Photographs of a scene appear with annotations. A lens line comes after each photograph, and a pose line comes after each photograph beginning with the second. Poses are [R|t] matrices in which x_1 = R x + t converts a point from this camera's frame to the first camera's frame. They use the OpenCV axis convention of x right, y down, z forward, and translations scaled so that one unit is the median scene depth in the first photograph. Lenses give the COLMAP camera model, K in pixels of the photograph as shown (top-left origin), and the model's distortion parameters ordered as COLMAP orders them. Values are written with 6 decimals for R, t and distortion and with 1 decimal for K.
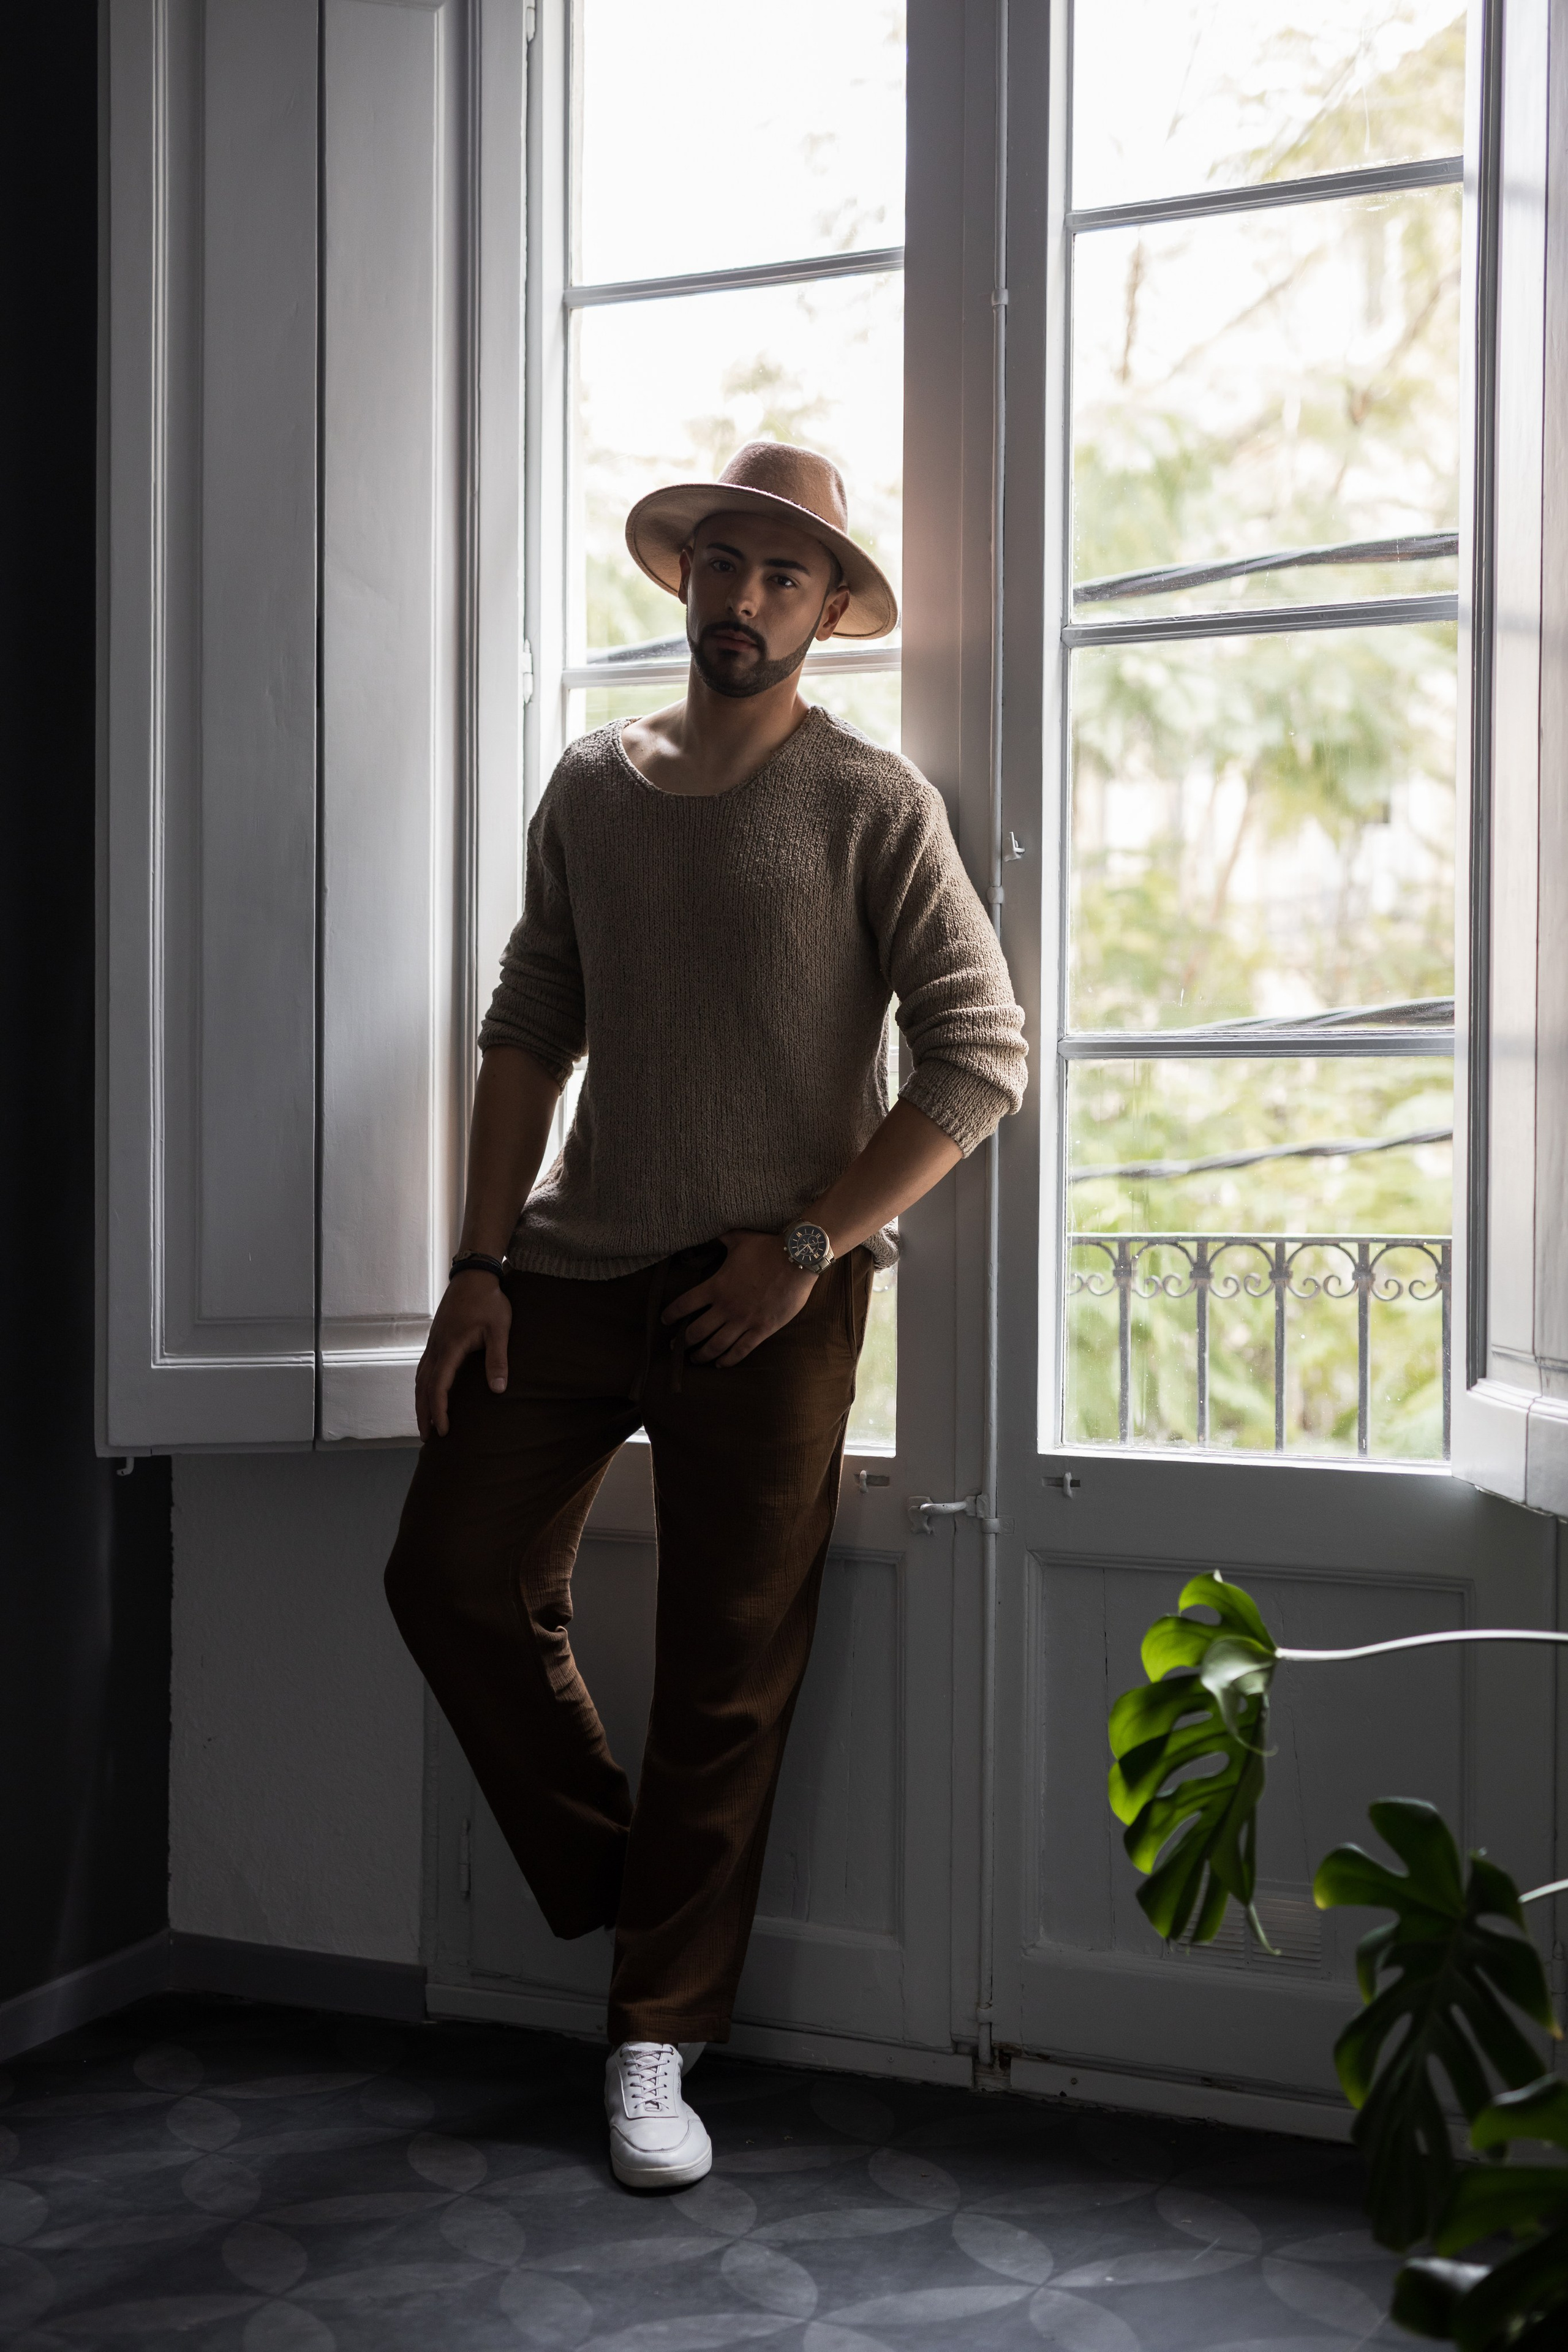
lens RADIAL K [[3376.4, 0, 783.0], [0, 3376.4, 1168.4], [0, 0, 1]] dist [-0.026259, 0.000000]
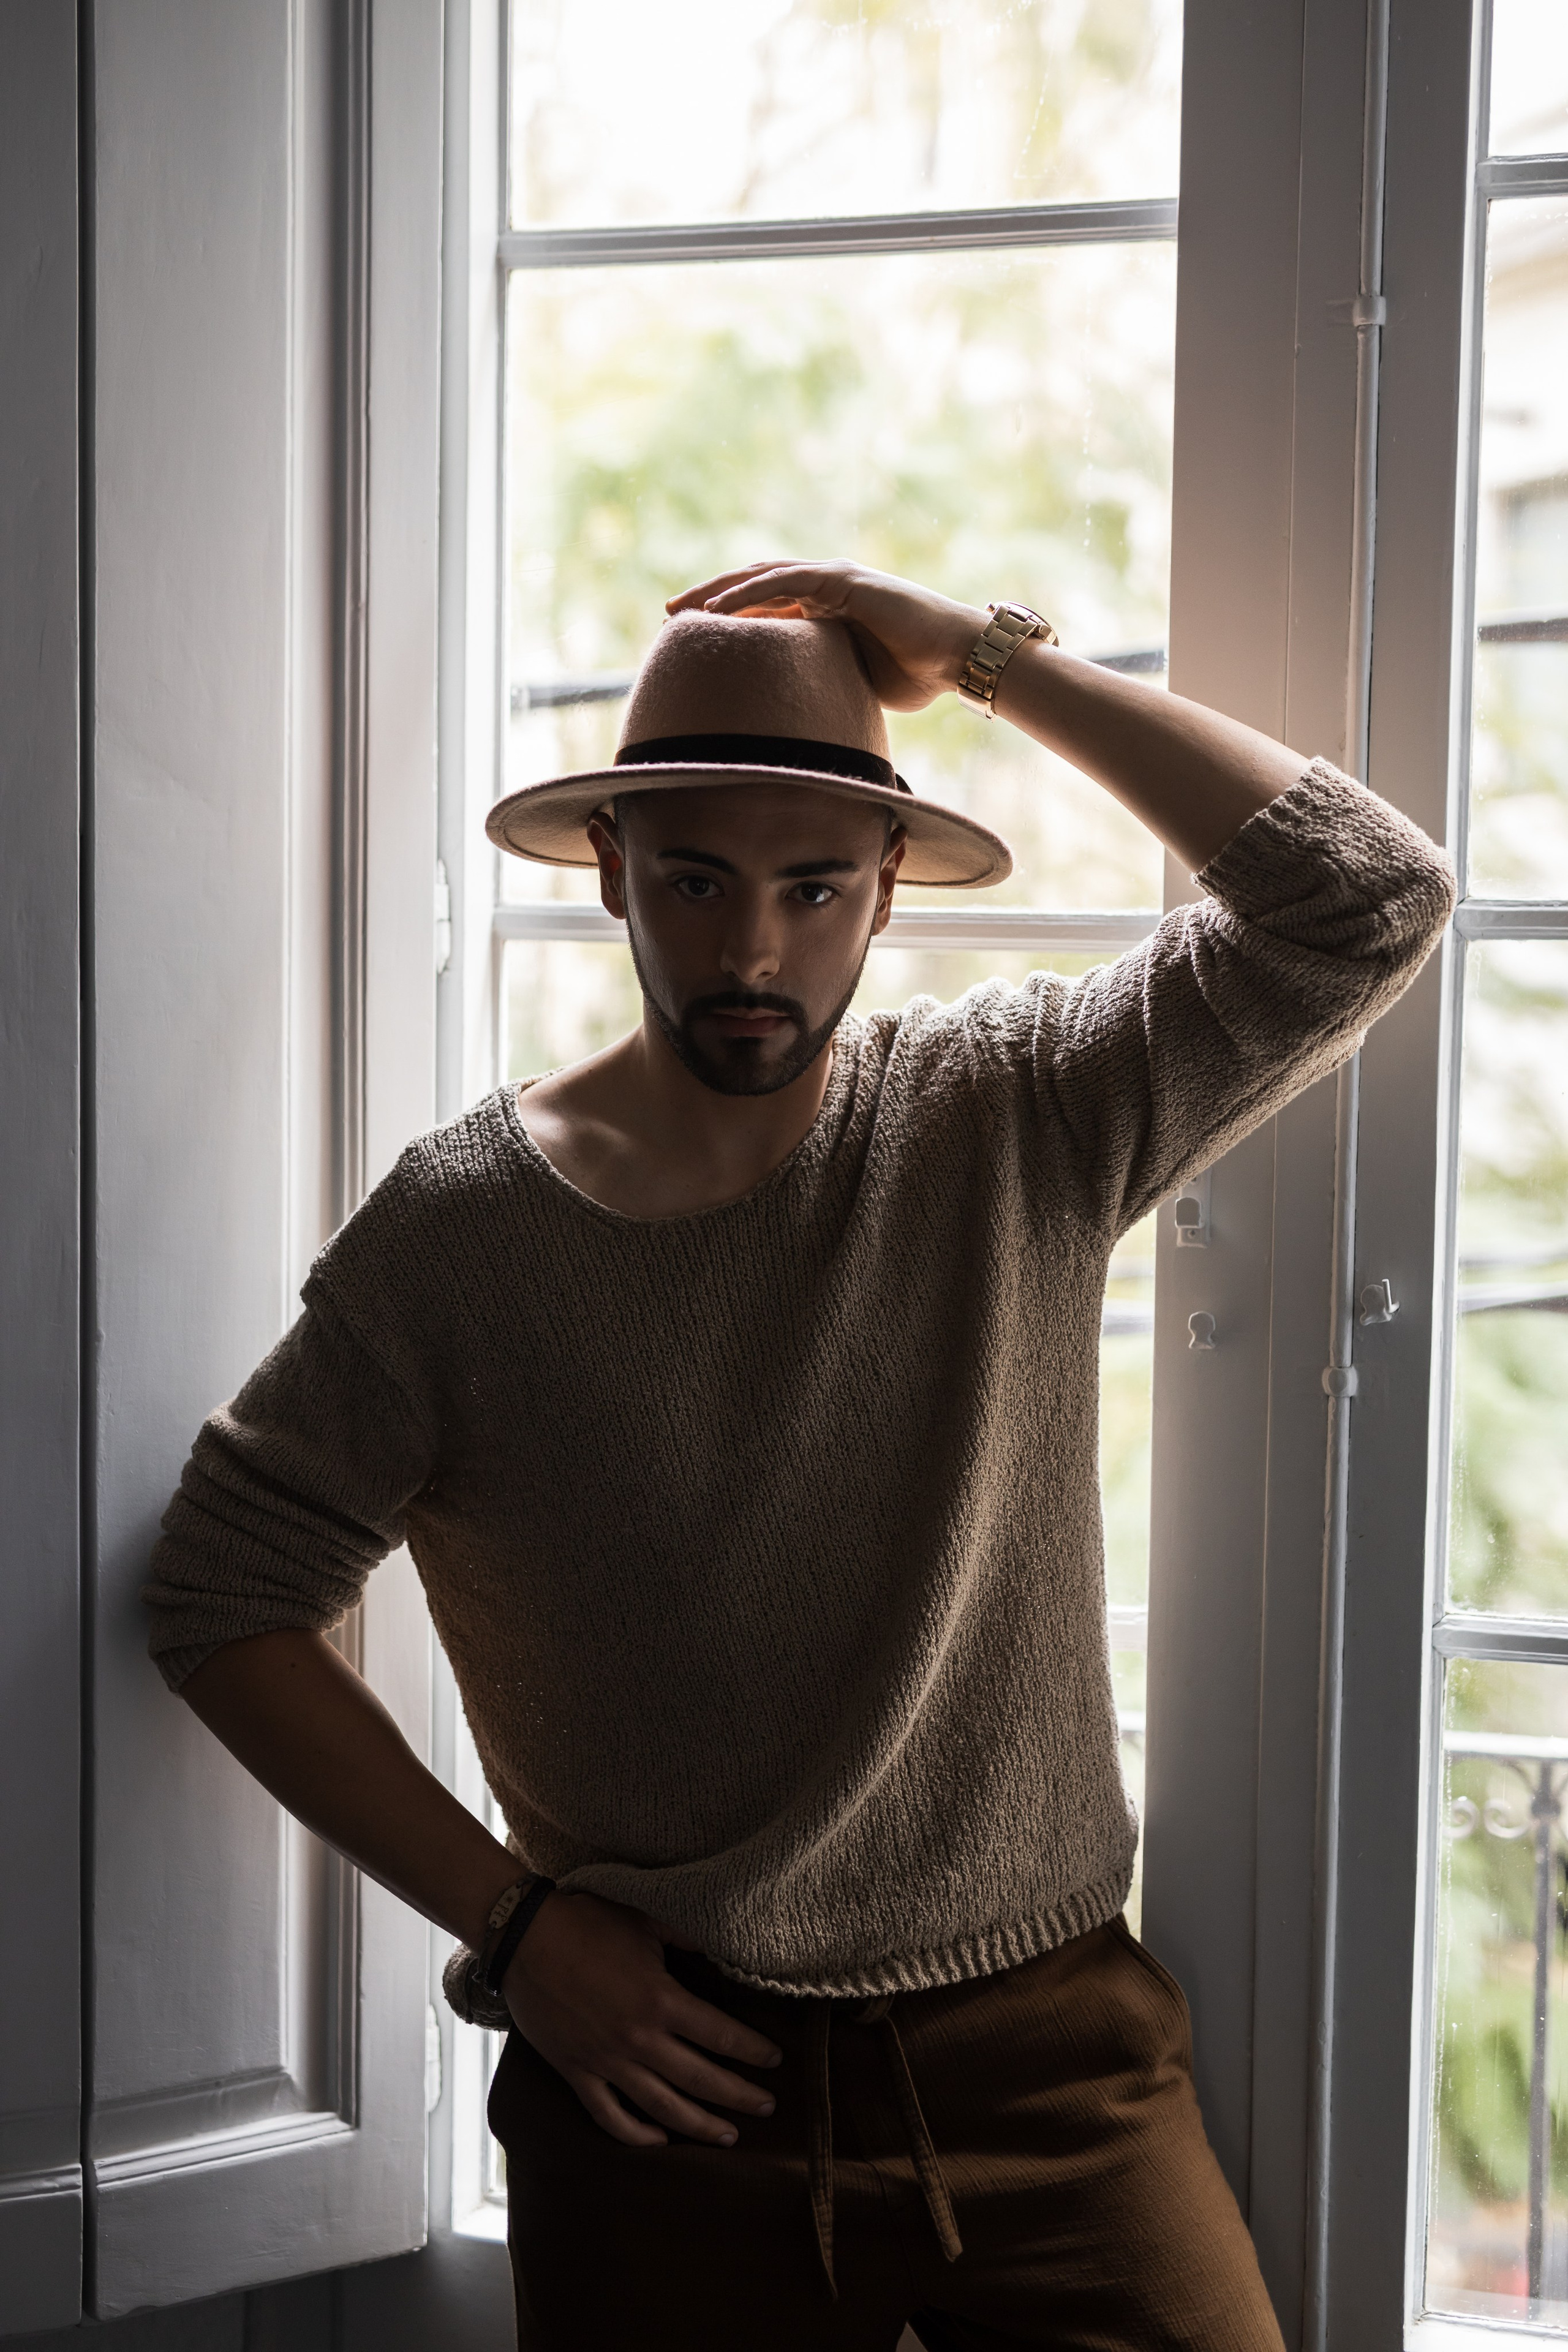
lens RADIAL K [[3376.4, 0, 782.5], [0, 3376.4, 1186.3], [0, 0, 1]] dist [-0.026259, 0.000000]
pose [[0.987806, -0.001207, 0.155687, -0.110905], [-0.006289, 0.998844, 0.047647, -0.133438], [-0.155565, -0.048045, 0.986657, 0.443041]]
